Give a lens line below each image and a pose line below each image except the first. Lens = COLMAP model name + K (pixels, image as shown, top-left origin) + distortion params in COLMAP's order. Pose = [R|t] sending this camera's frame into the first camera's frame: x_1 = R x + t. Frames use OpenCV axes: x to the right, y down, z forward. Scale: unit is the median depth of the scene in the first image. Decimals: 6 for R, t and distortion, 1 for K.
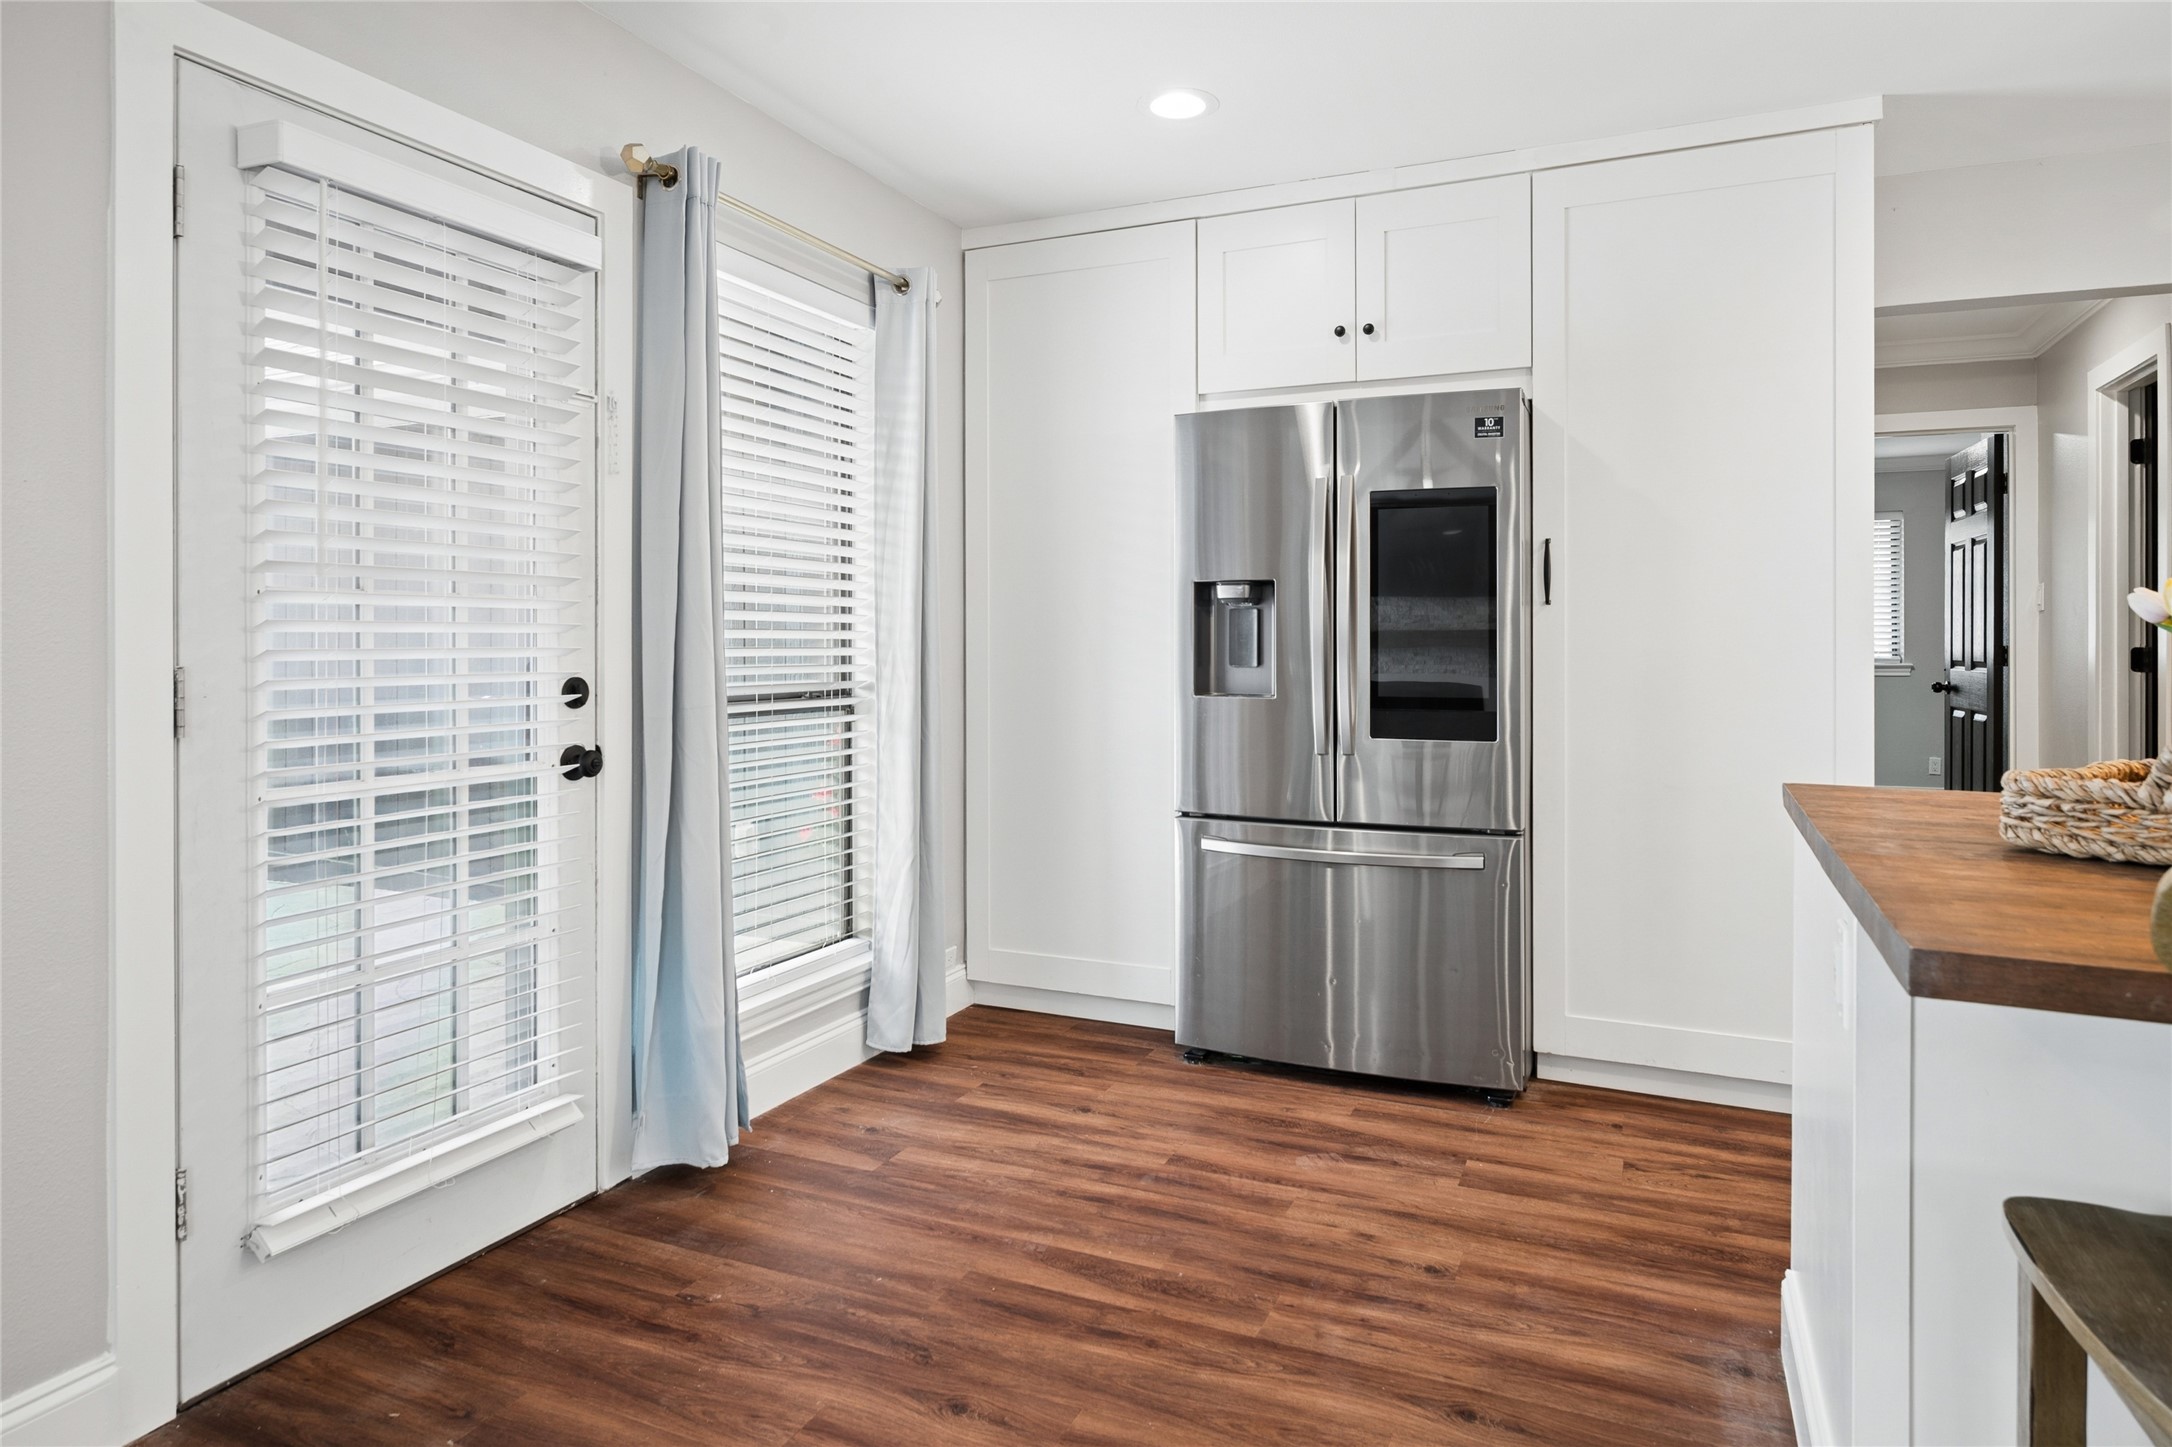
lens RADIAL K [[1269.1, 0, 1083.7], [0, 1269.1, 635.4], [0, 0, 1]] dist [-0.001624, -0.000566]
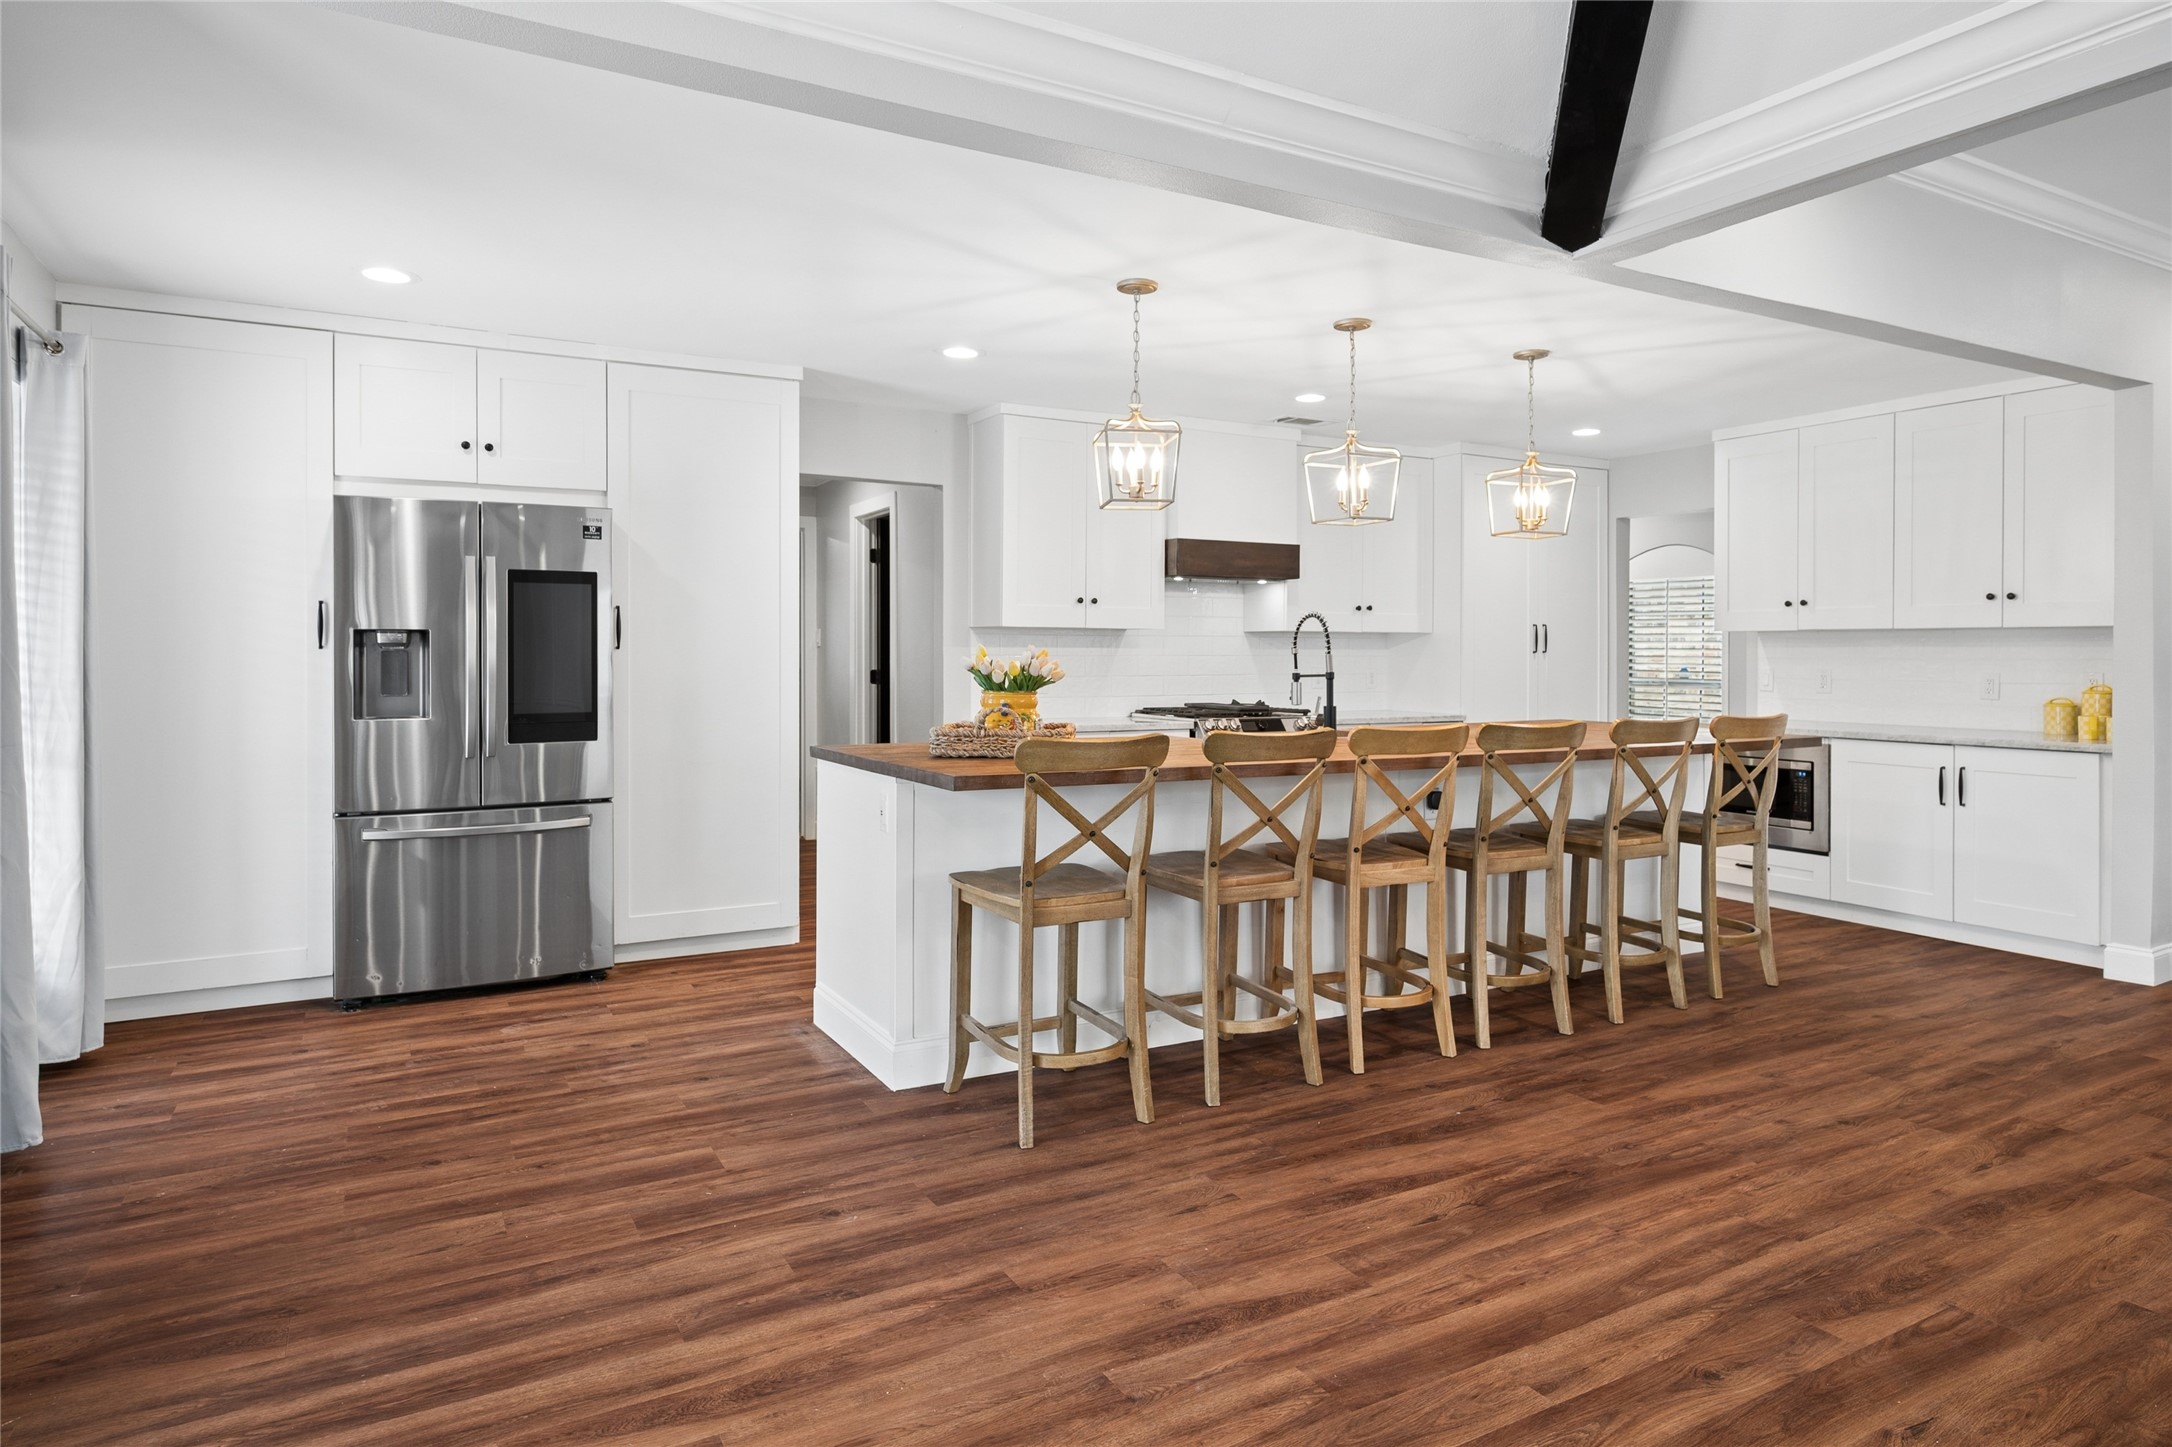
lens RADIAL K [[1262.9, 0, 1091.5], [0, 1262.9, 667.5], [0, 0, 1]] dist [-0.002488, 0.001011]
pose [[0.594319, -0.009612, 0.804172, -0.514786], [-0.001399, 0.999915, 0.012986, -0.023003], [-0.804228, -0.008843, 0.594254, -0.356493]]
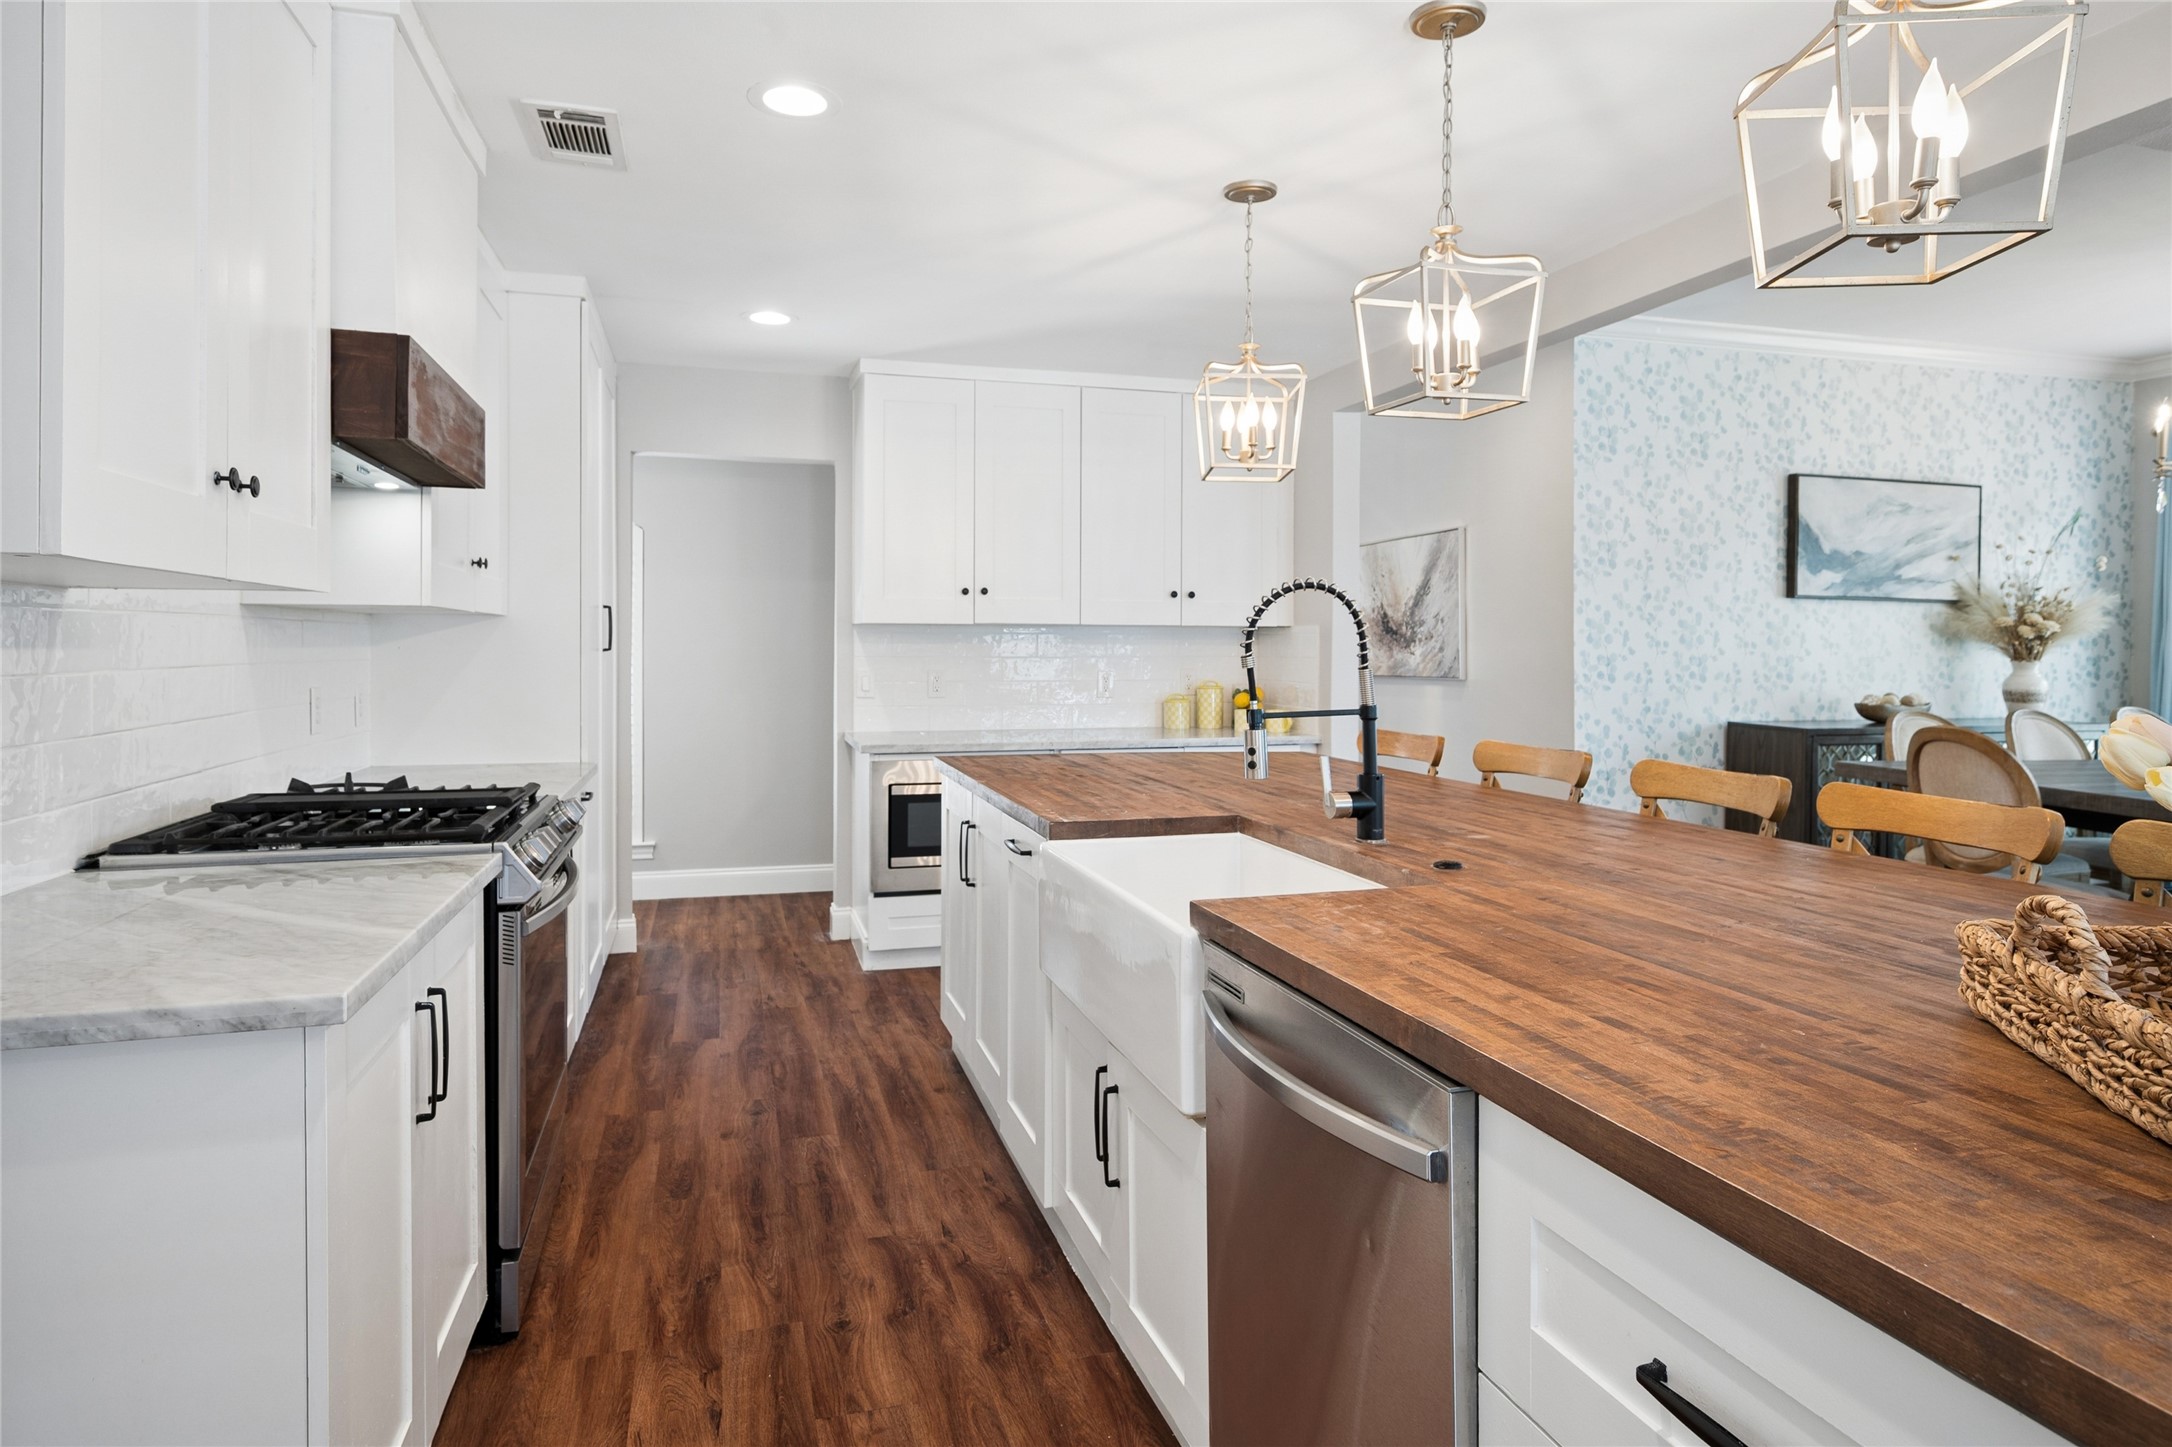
lens RADIAL K [[1262.9, 0, 1091.5], [0, 1262.9, 667.5], [0, 0, 1]] dist [-0.002488, 0.001011]
pose [[-0.655808, -0.018444, 0.754702, 0.368719], [-0.005143, 0.999787, 0.019964, -0.033564], [-0.754910, 0.009211, -0.655764, 0.858699]]
